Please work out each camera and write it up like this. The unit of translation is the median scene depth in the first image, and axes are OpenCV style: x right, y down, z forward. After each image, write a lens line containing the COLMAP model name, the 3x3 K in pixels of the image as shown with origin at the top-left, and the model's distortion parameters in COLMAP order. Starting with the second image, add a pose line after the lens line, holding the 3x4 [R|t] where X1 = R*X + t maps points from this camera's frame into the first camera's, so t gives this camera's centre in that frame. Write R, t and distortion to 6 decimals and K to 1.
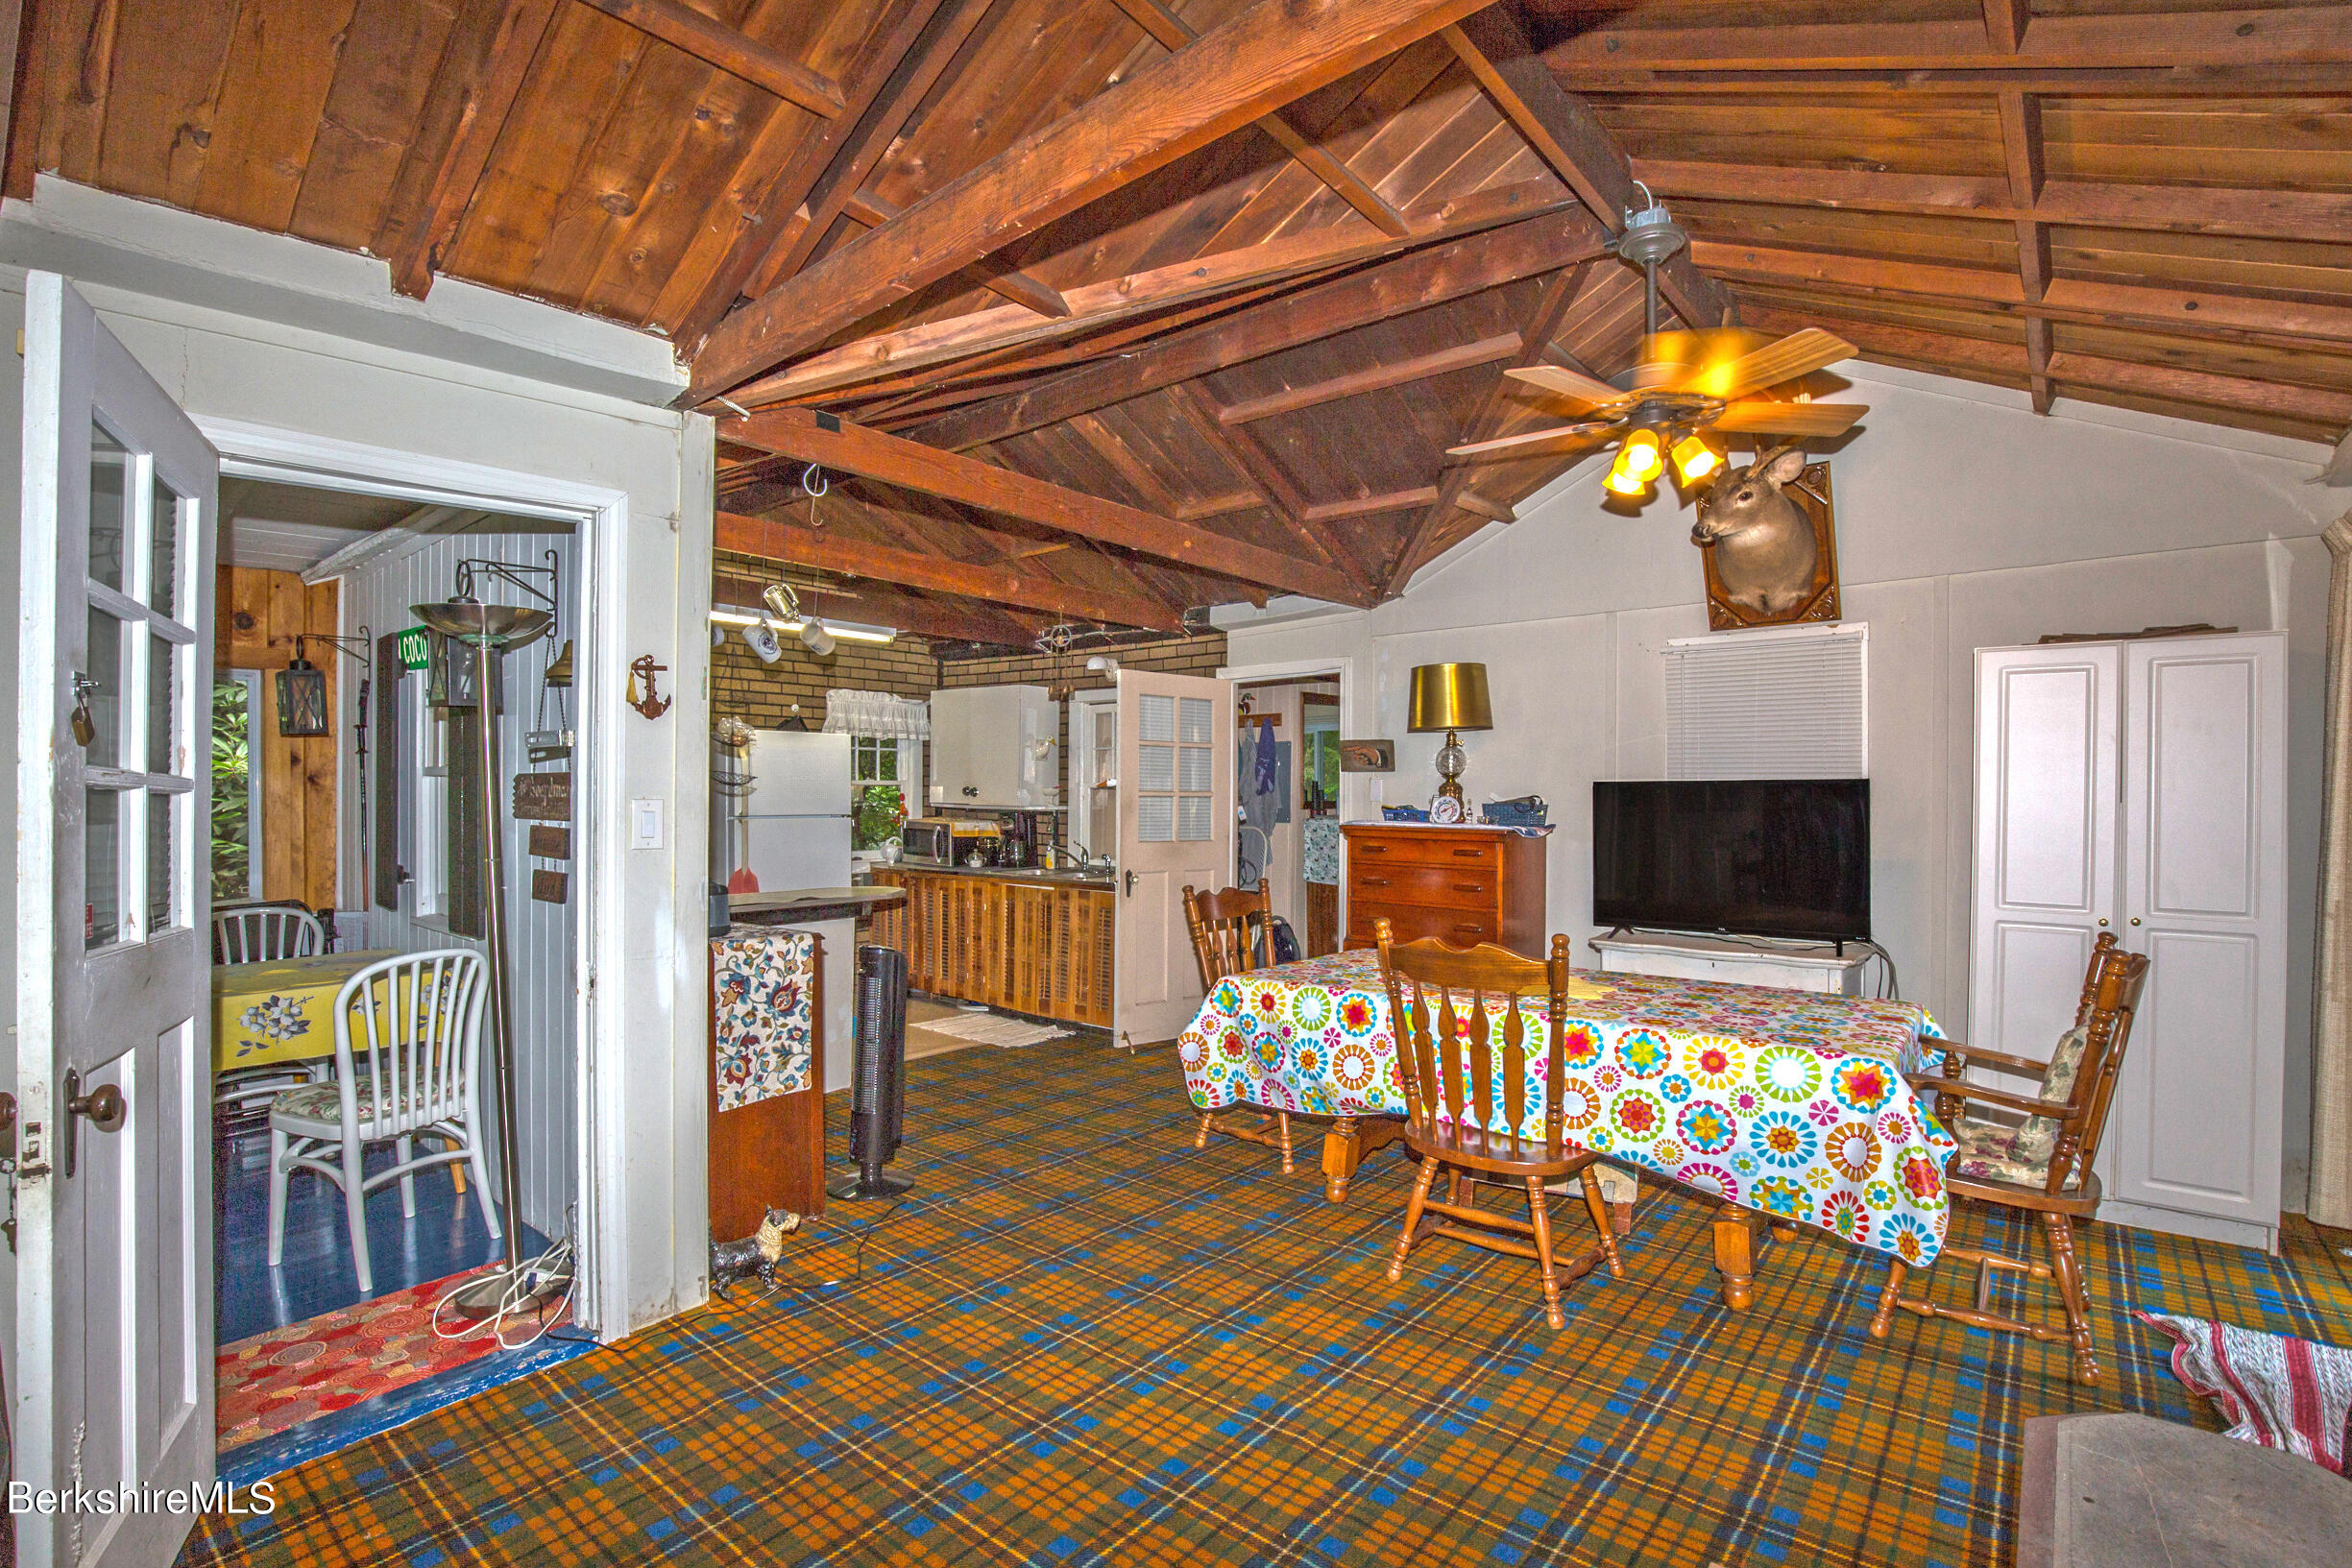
lens RADIAL K [[1113.1, 0, 1170.9], [0, 1113.1, 795.8], [0, 0, 1]] dist [-0.019010, 0.000305]
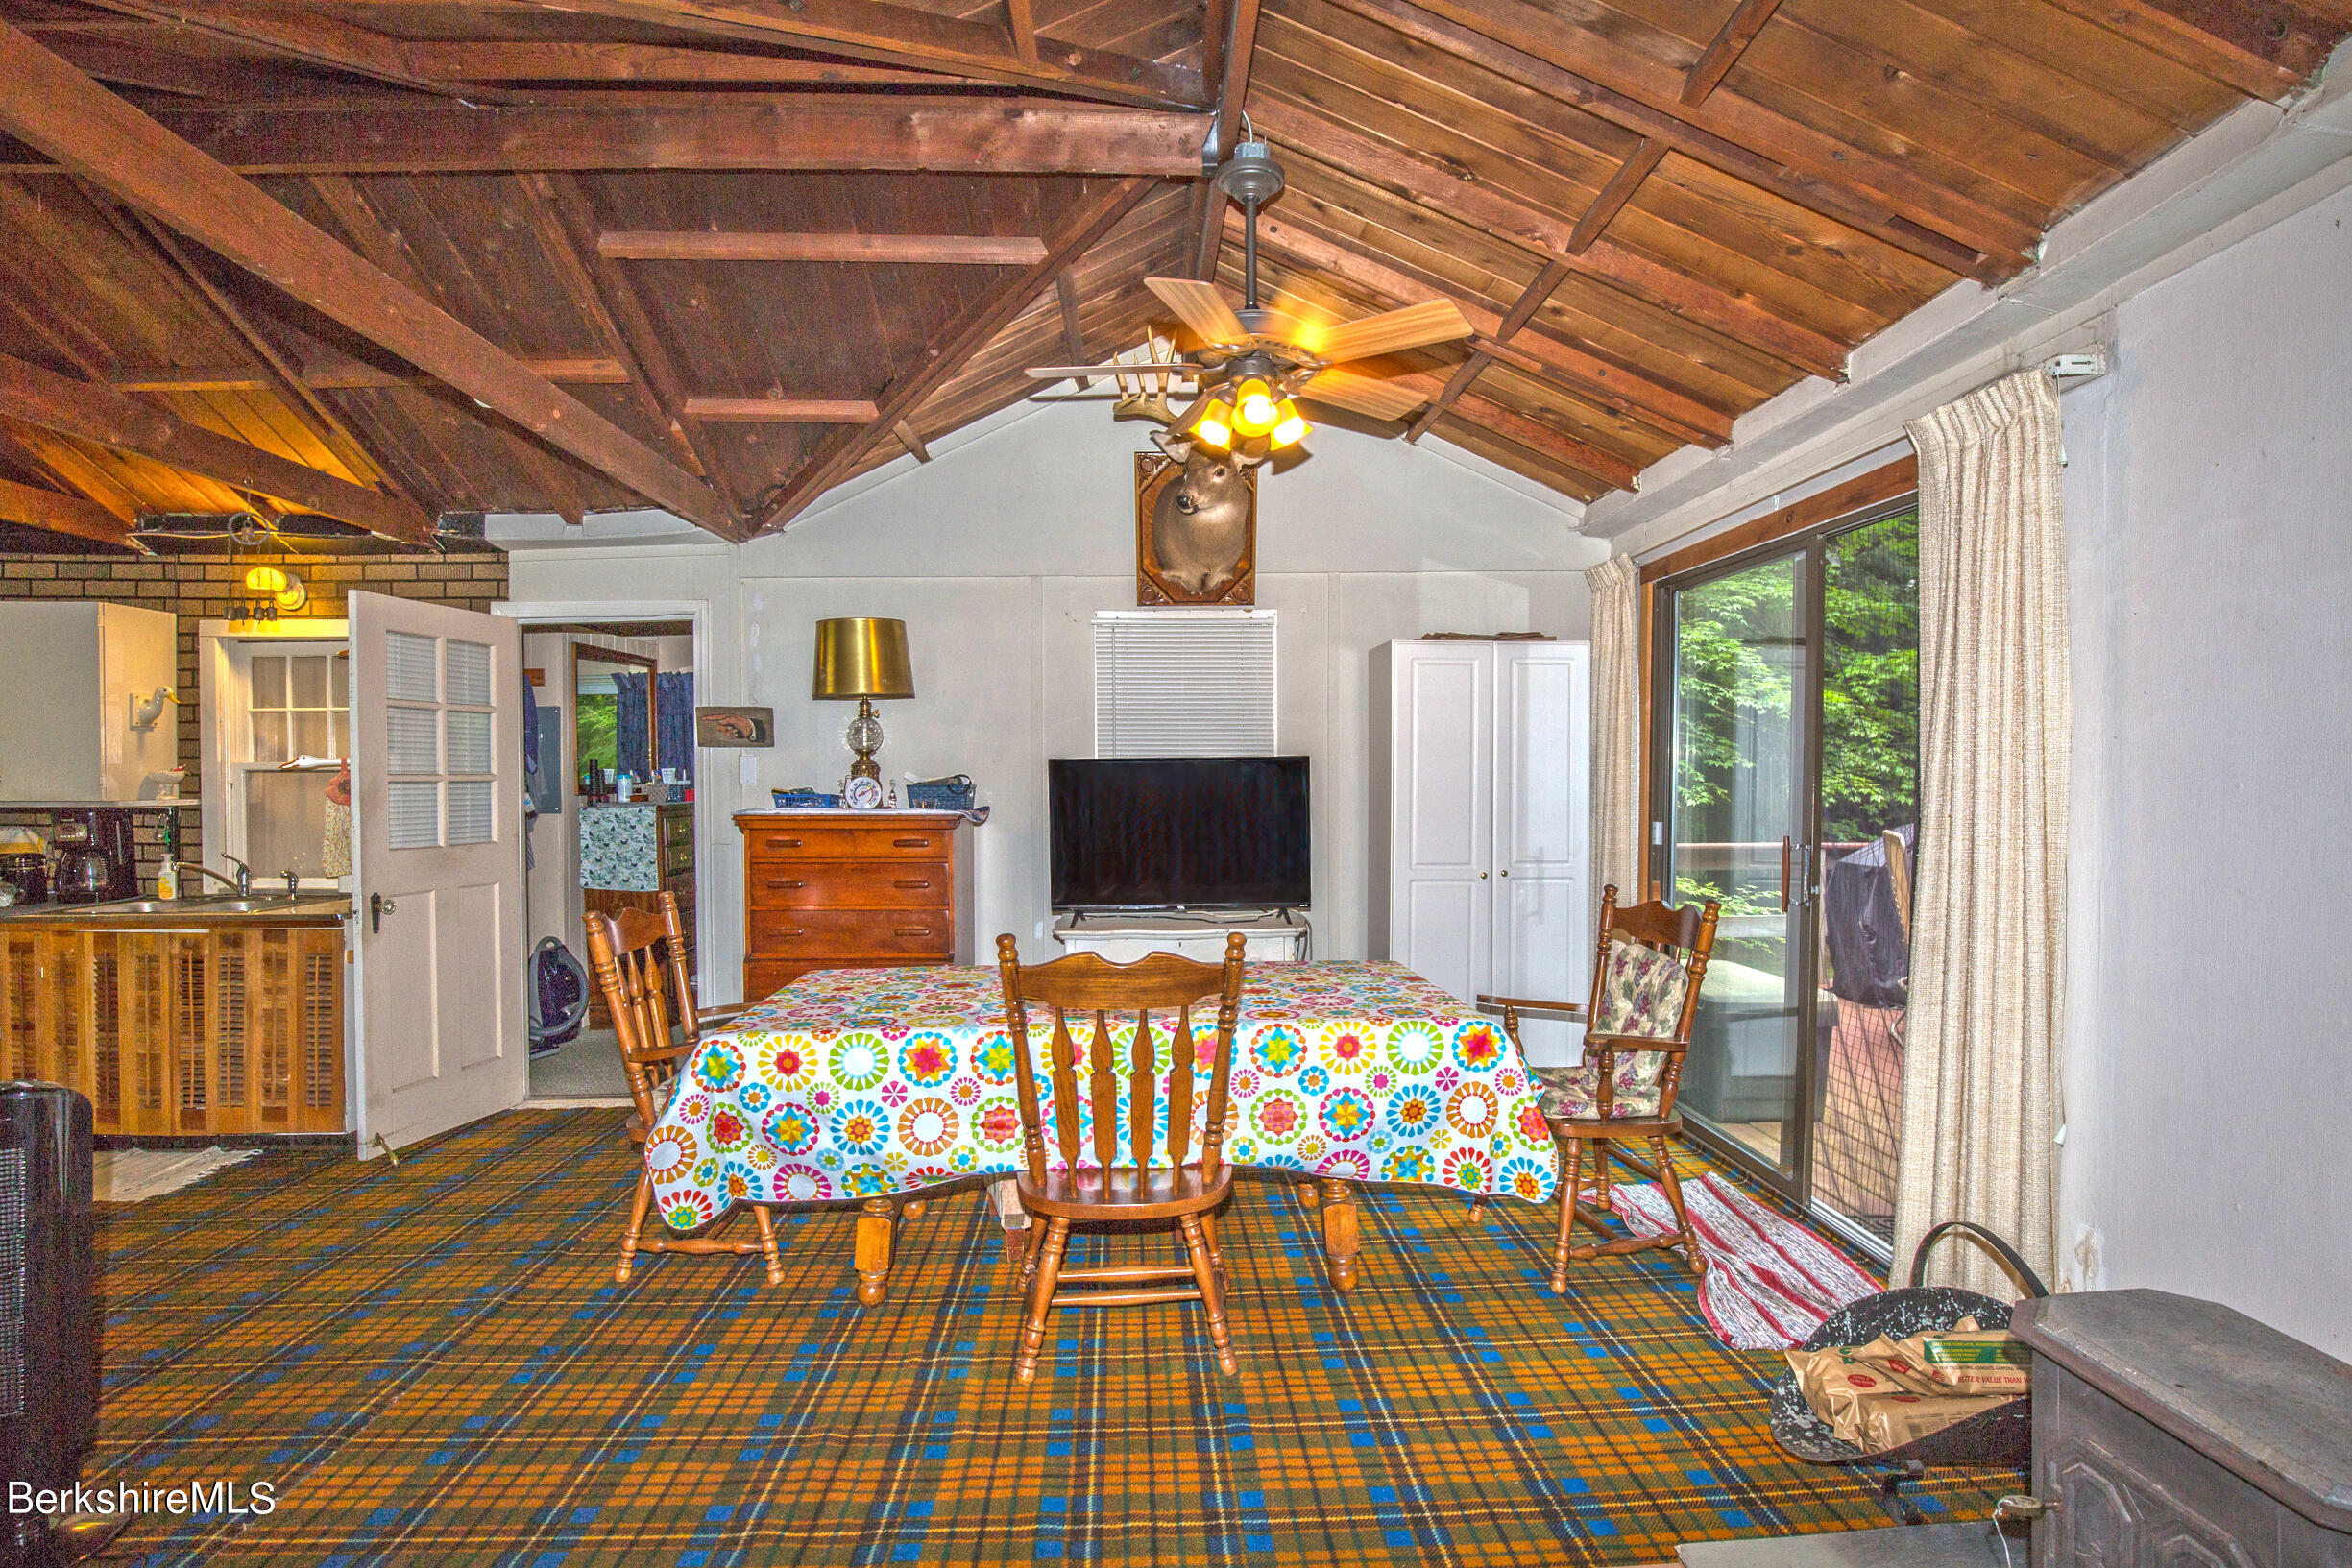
lens RADIAL K [[1154.3, 0, 1179.7], [0, 1154.3, 793.8], [0, 0, 1]] dist [-0.018155, -0.000485]
pose [[0.736788, -0.023473, 0.675716, -0.203136], [0.010057, 0.999667, 0.023760, -0.005861], [-0.676049, -0.010710, 0.736779, 0.237096]]
